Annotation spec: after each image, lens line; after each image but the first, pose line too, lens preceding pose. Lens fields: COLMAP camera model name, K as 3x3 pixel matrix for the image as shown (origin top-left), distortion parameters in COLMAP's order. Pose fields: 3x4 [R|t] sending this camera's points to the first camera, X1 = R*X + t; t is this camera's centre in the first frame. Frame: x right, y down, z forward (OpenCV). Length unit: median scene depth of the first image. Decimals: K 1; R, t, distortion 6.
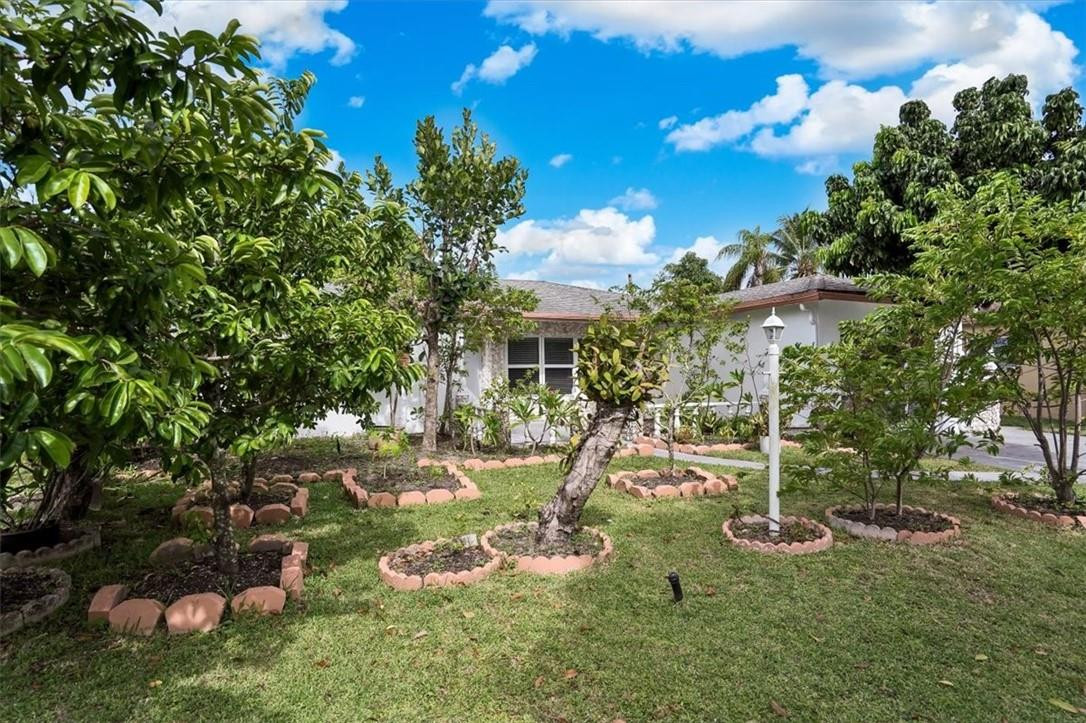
lens RADIAL K [[510.5, 0, 538.8], [0, 510.5, 365.5], [0, 0, 1]] dist [-0.057890, 0.024419]
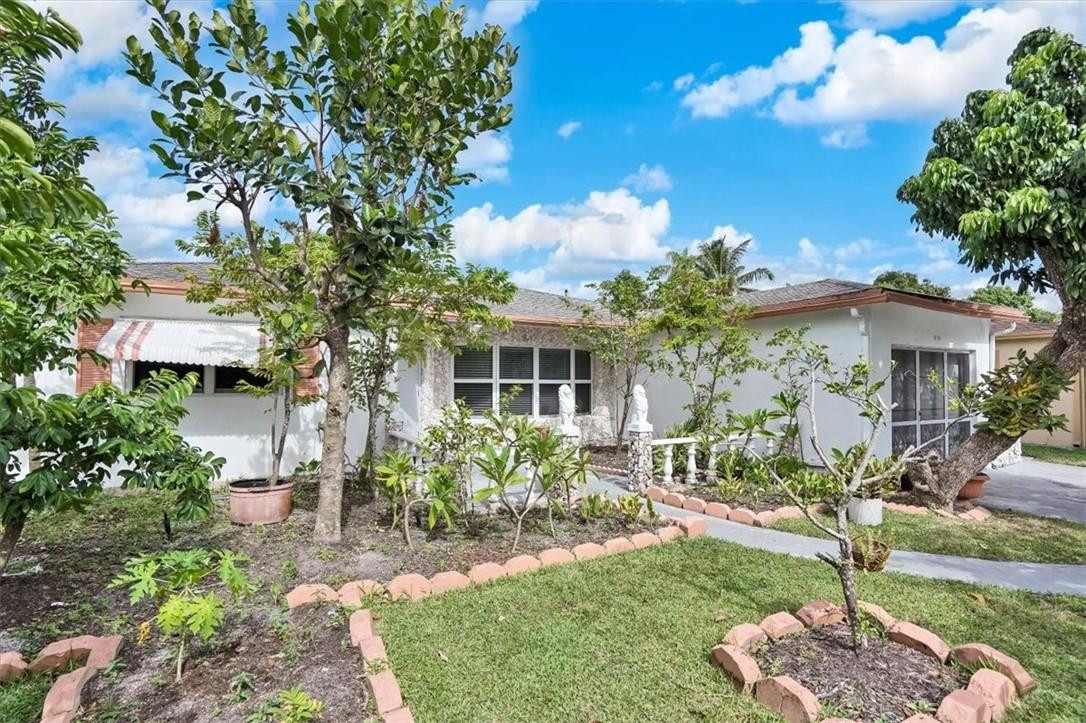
lens RADIAL K [[510.5, 0, 538.8], [0, 510.5, 365.5], [0, 0, 1]] dist [-0.057890, 0.024419]
pose [[0.992782, 0.019498, 0.118333, -0.045207], [-0.016762, 0.999570, -0.024073, -0.009608], [-0.118752, 0.021916, 0.992682, 0.343822]]
